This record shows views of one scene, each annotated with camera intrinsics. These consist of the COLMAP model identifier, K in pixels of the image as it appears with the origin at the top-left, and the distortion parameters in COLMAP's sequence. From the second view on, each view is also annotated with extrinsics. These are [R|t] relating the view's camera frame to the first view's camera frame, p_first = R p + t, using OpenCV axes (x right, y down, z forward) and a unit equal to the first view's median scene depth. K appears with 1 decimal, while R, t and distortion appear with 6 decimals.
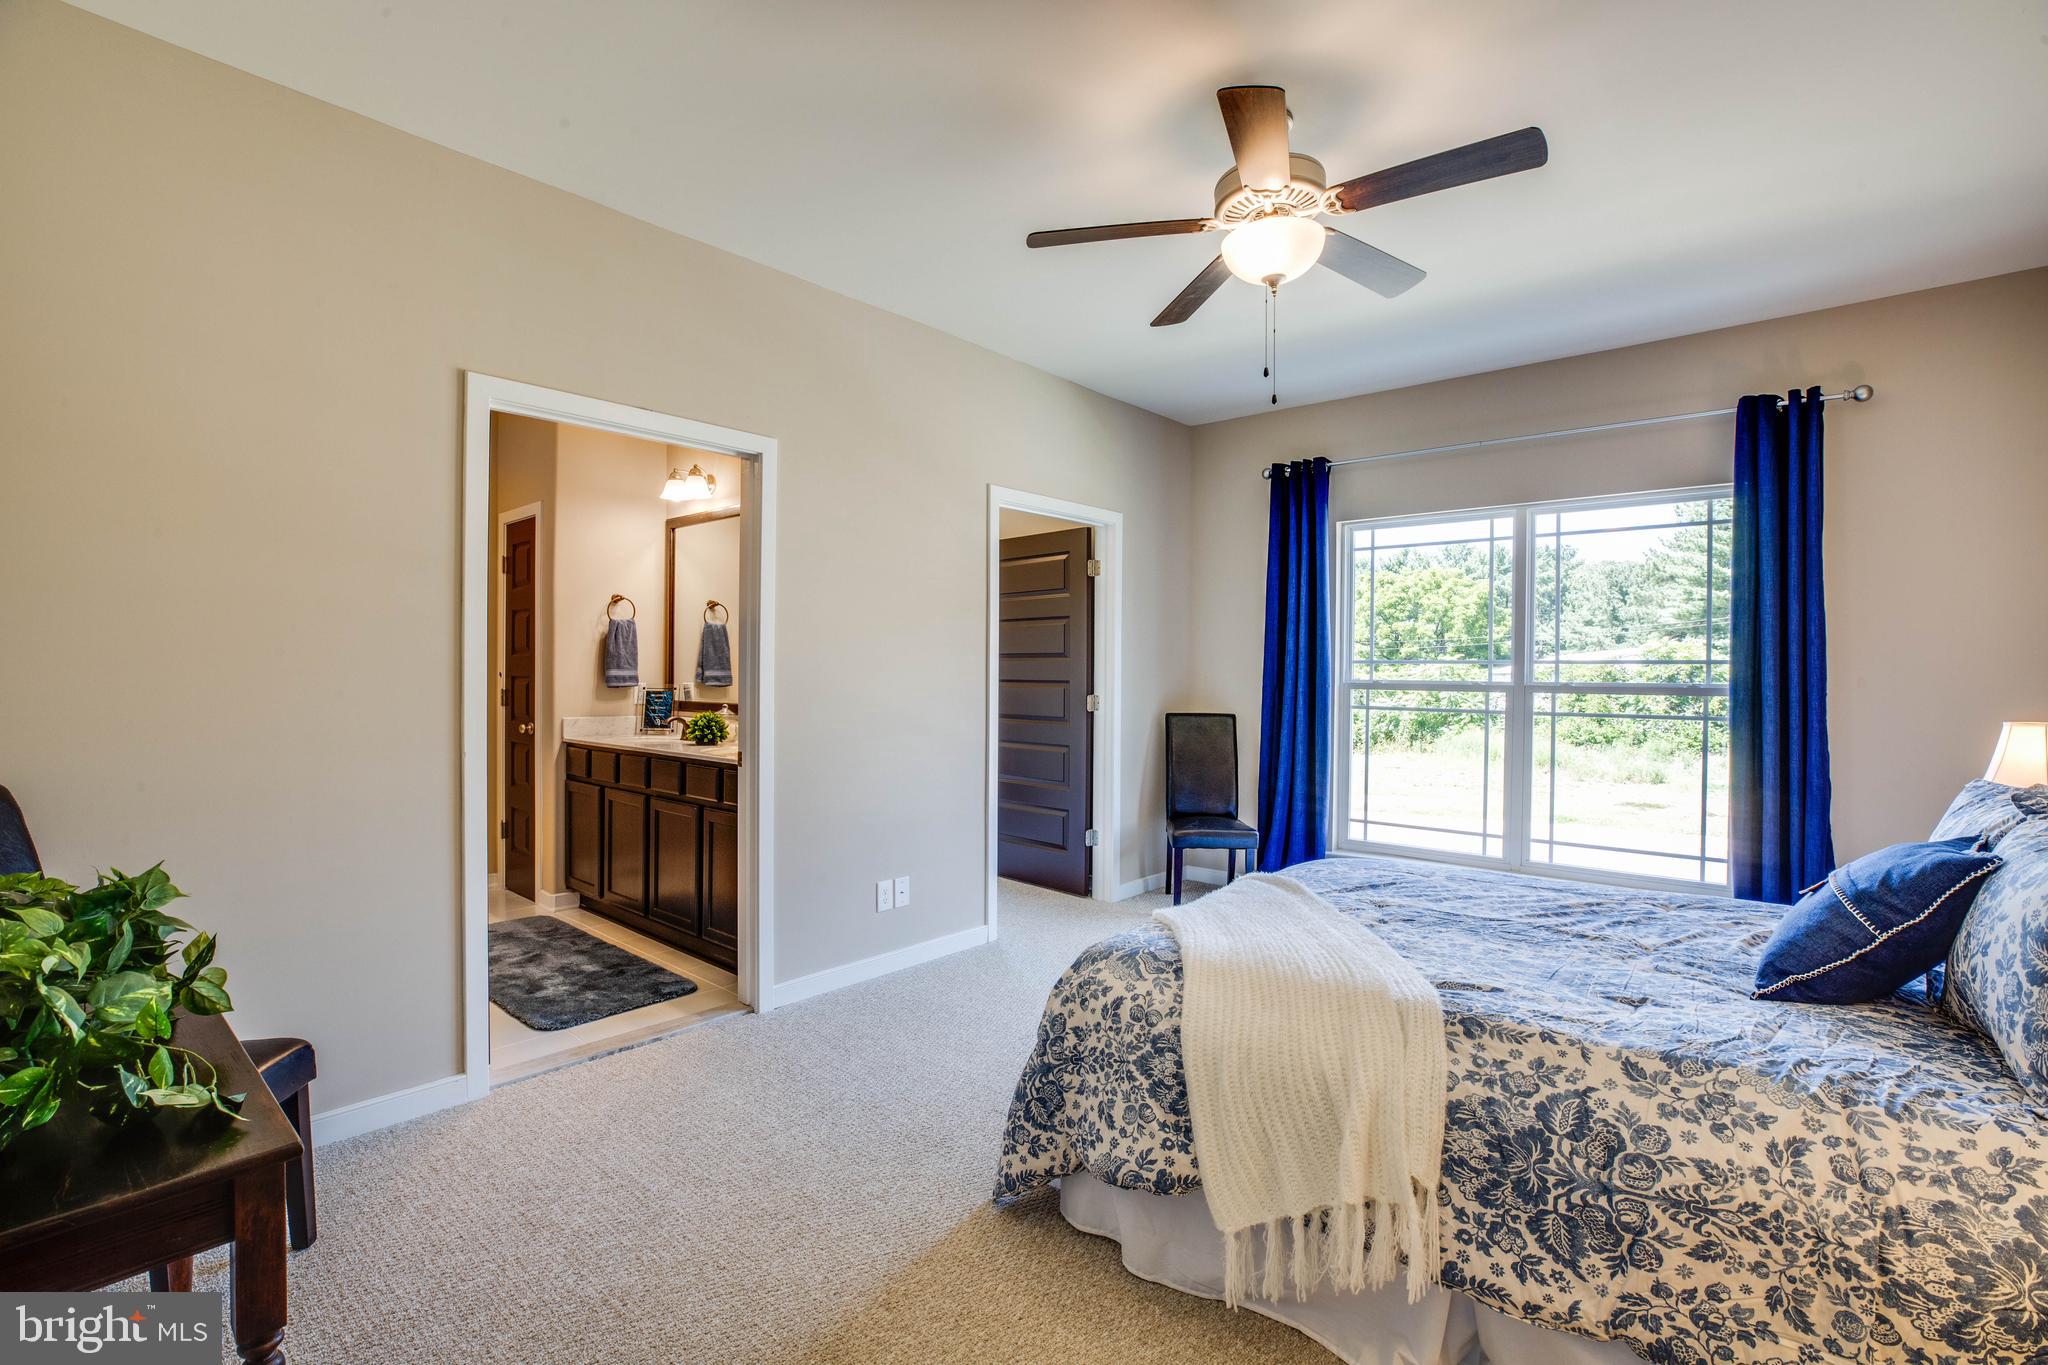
lens RADIAL K [[931.8, 0, 1025.3], [0, 931.8, 683.2], [0, 0, 1]] dist [-0.045462, 0.014788]
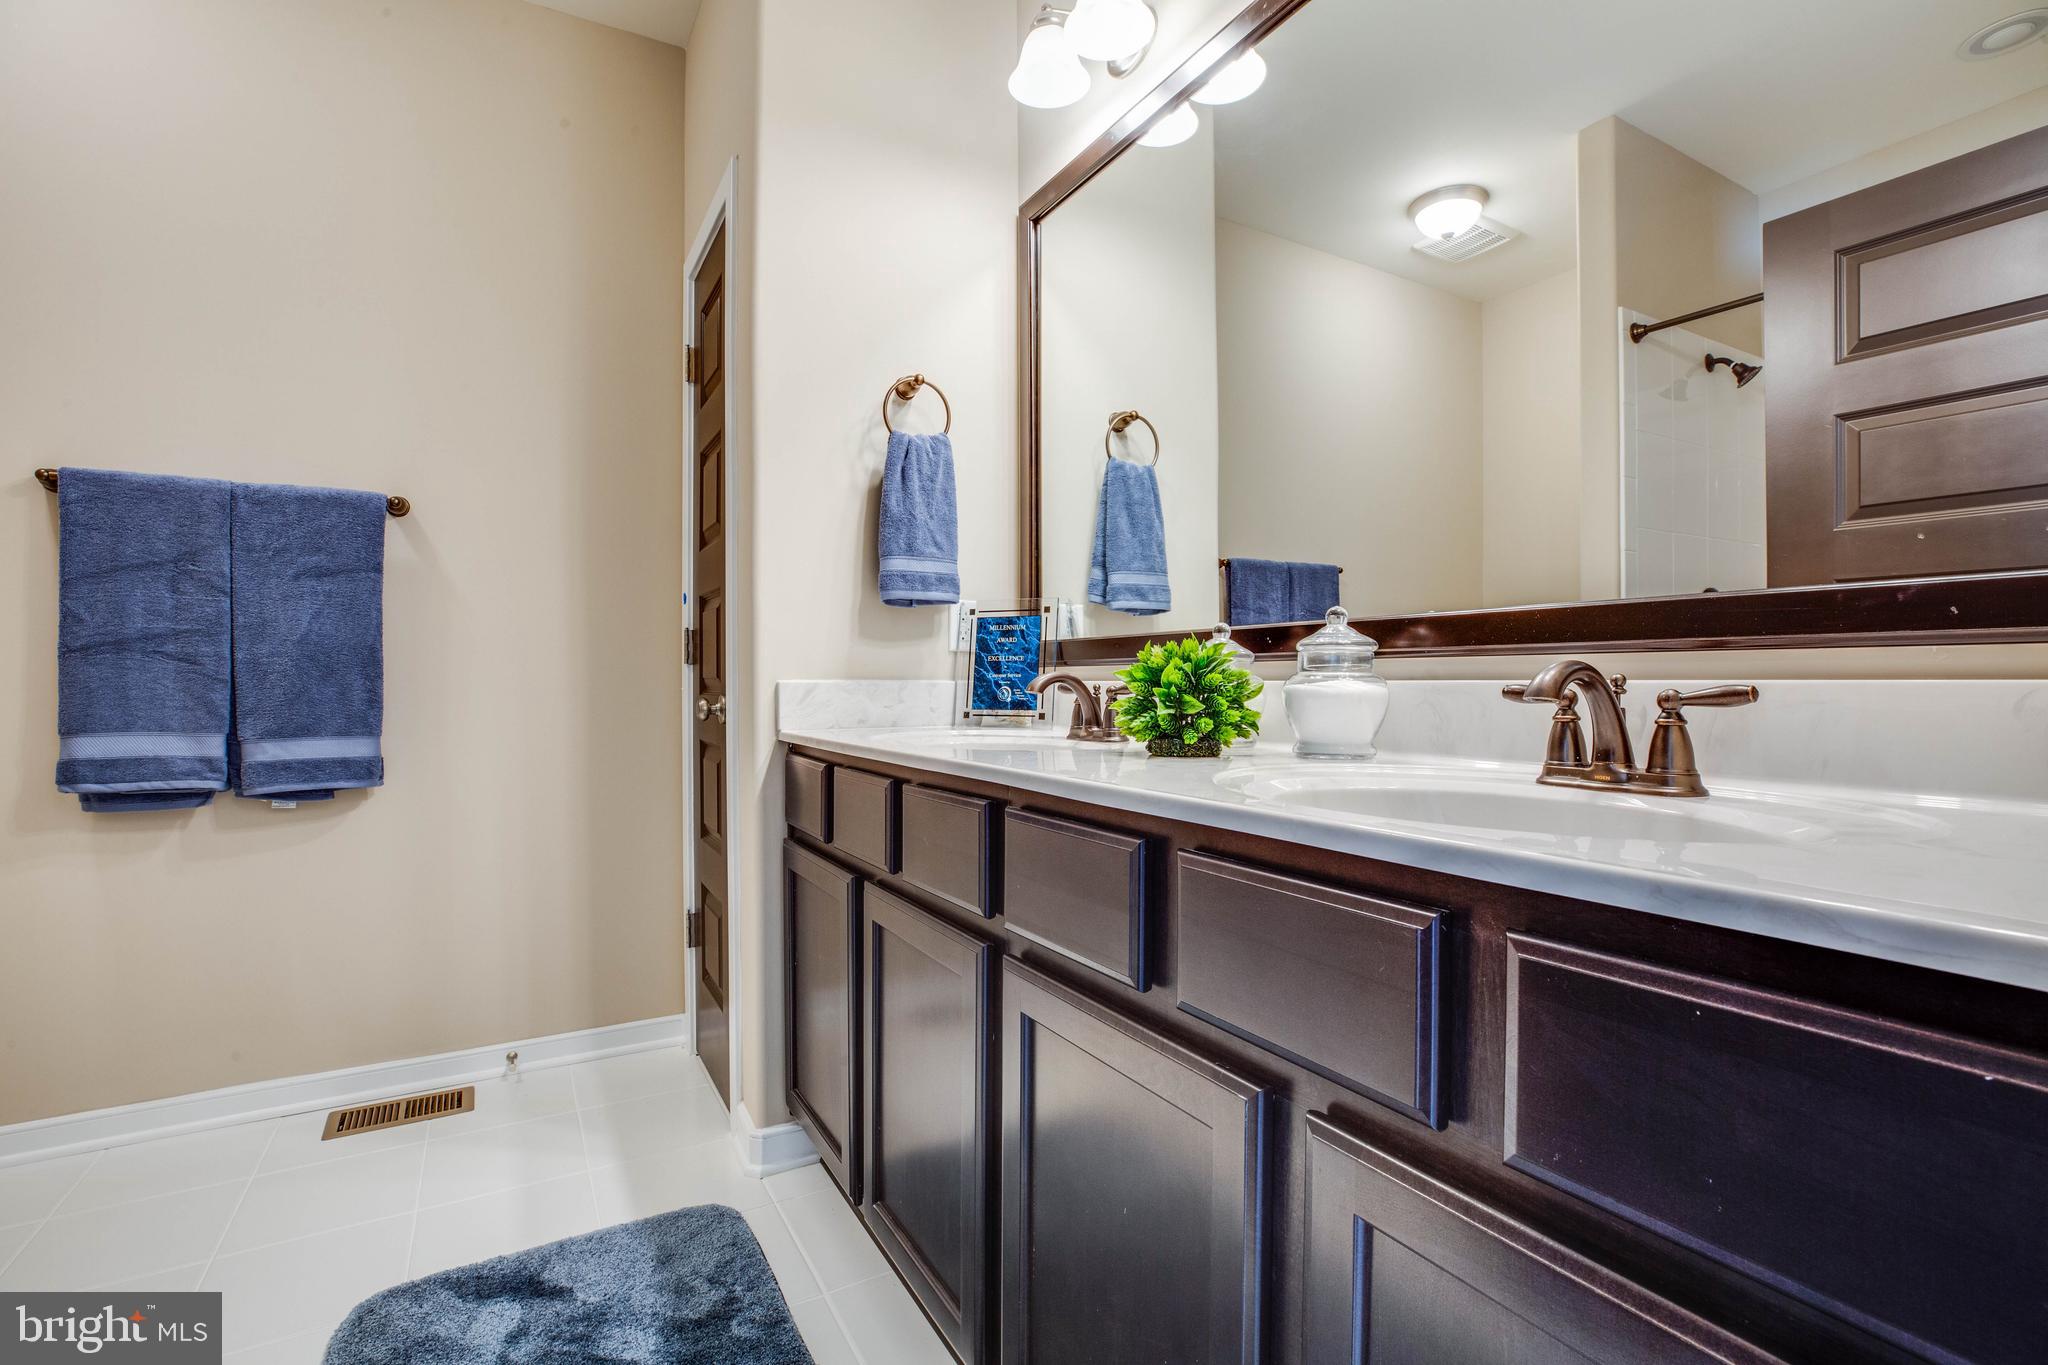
lens RADIAL K [[931.8, 0, 1025.3], [0, 931.8, 683.2], [0, 0, 1]] dist [-0.045462, 0.014788]
pose [[0.946604, -0.010323, -0.322233, -0.264655], [0.007294, 0.999917, -0.010604, 0.042168], [0.322316, 0.007687, 0.946601, 0.634979]]
